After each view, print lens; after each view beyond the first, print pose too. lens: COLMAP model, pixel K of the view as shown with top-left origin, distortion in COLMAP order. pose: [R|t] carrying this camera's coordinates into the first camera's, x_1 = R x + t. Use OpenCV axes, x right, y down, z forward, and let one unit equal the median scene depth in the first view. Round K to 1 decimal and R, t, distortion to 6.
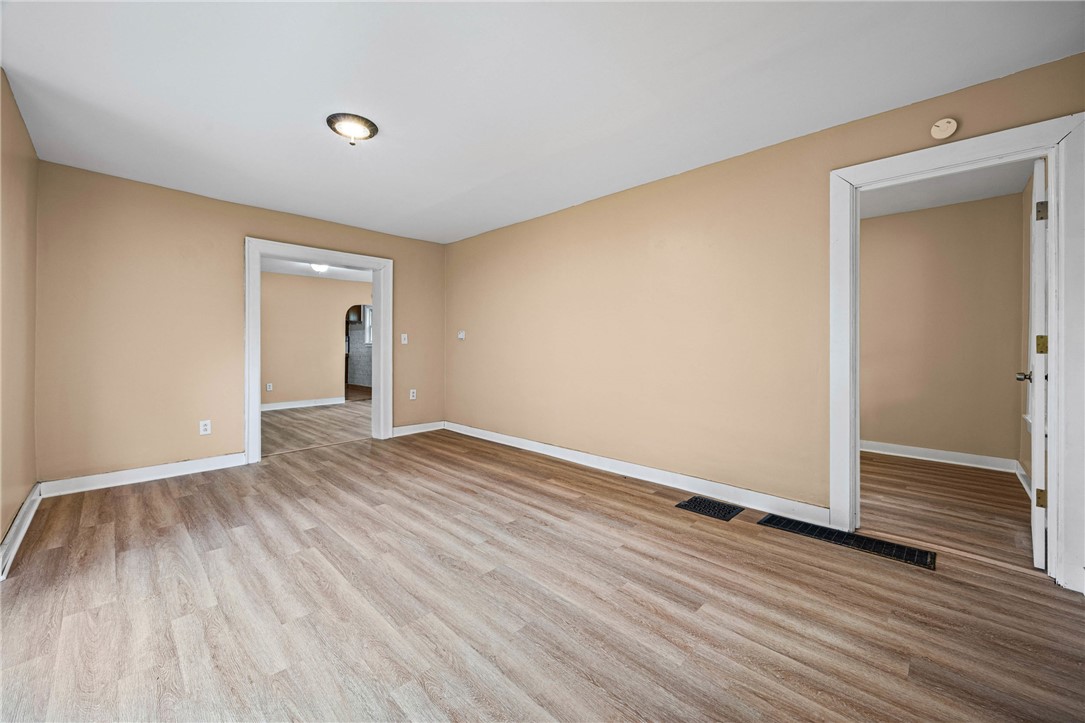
lens RADIAL K [[423.4, 0, 543.1], [0, 423.4, 339.5], [0, 0, 1]] dist [-0.001002, -0.000057]
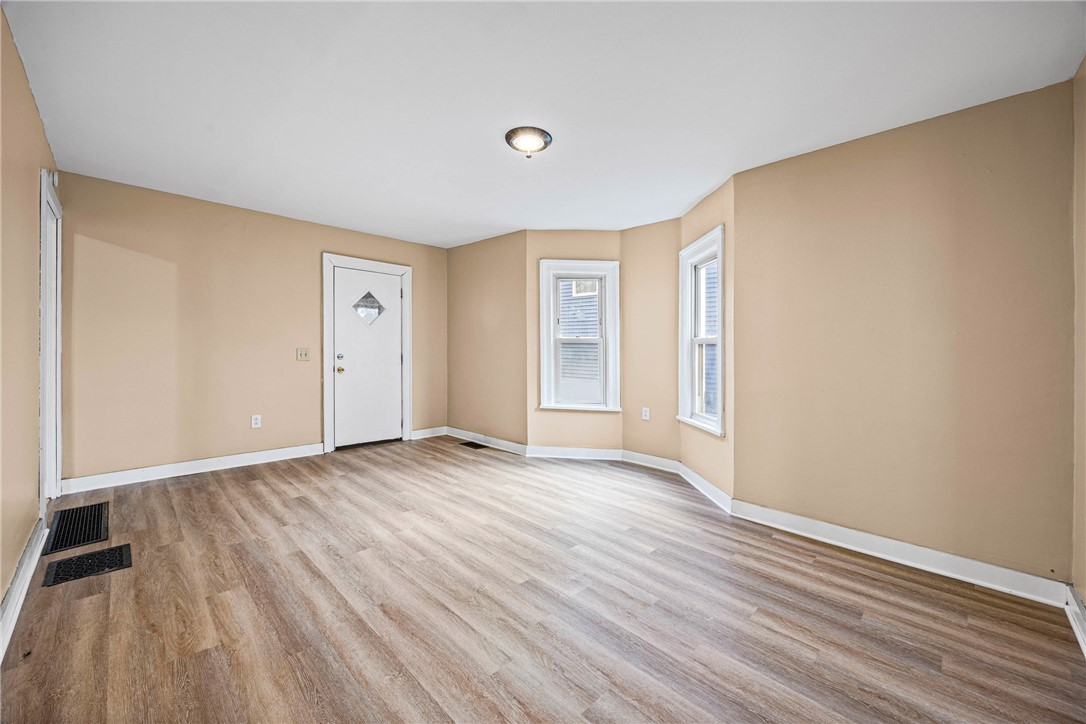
lens RADIAL K [[426.5, 0, 541.8], [0, 426.5, 364.1], [0, 0, 1]] dist [-0.003642, -0.000240]
pose [[-0.999846, -0.016195, 0.006802, -0.445090], [-0.016001, 0.999489, 0.027686, 0.000735], [-0.007247, 0.027573, -0.999594, 1.847650]]
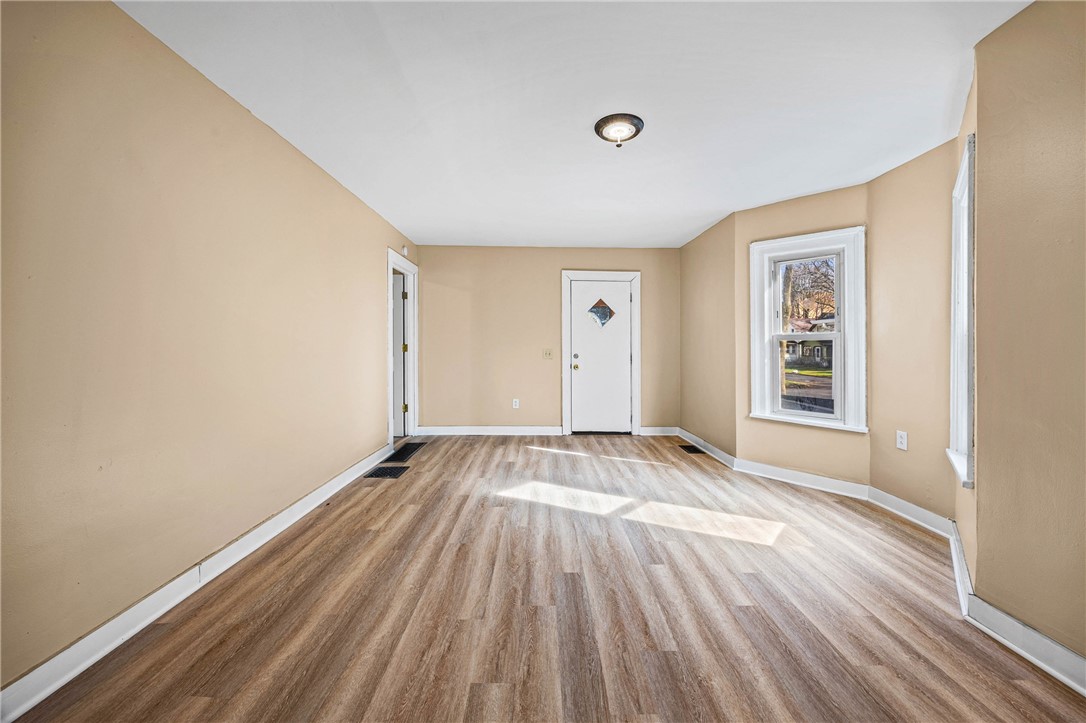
lens RADIAL K [[414.6, 0, 545.2], [0, 414.6, 366.6], [0, 0, 1]] dist [-0.005348, 0.000075]
pose [[-0.709536, -0.038365, 0.703624, -0.911131], [-0.015176, 0.999117, 0.039173, 0.006702], [-0.704506, 0.017116, -0.709492, 1.654498]]
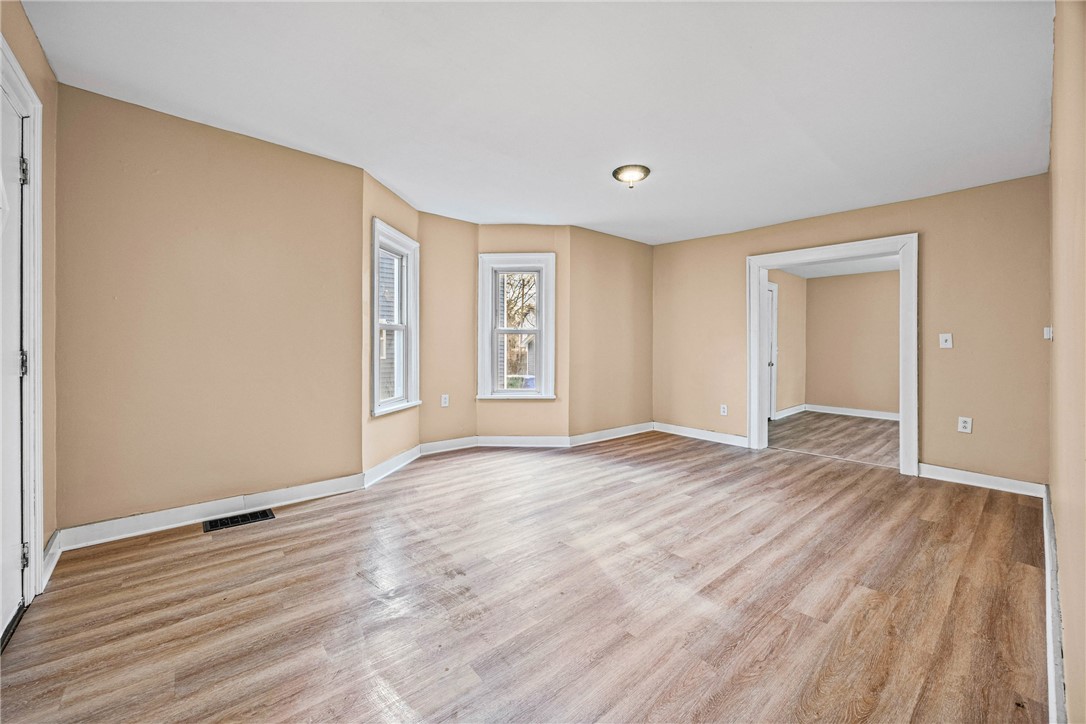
lens RADIAL K [[425.5, 0, 555.9], [0, 425.5, 345.7], [0, 0, 1]] dist [-0.005413, 0.000255]
pose [[-0.069253, 0.000531, -0.997599, 0.764498], [0.000300, 1.000000, 0.000511, 0.012471], [0.997599, -0.000264, -0.069253, 0.797080]]
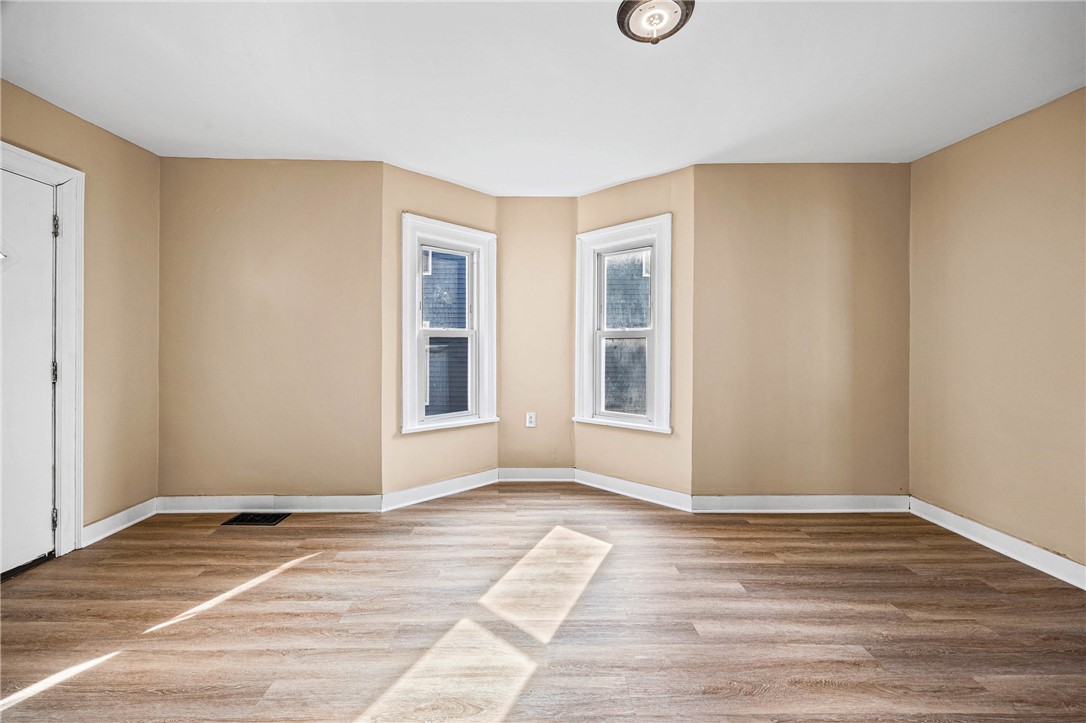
lens RADIAL K [[420.7, 0, 538.3], [0, 420.7, 348.7], [0, 0, 1]] dist [-0.005120, -0.000111]
pose [[-0.706246, 0.006030, -0.707941, 0.095533], [0.005869, 0.999979, 0.002662, -0.004780], [0.707942, -0.002275, -0.706267, 1.215845]]
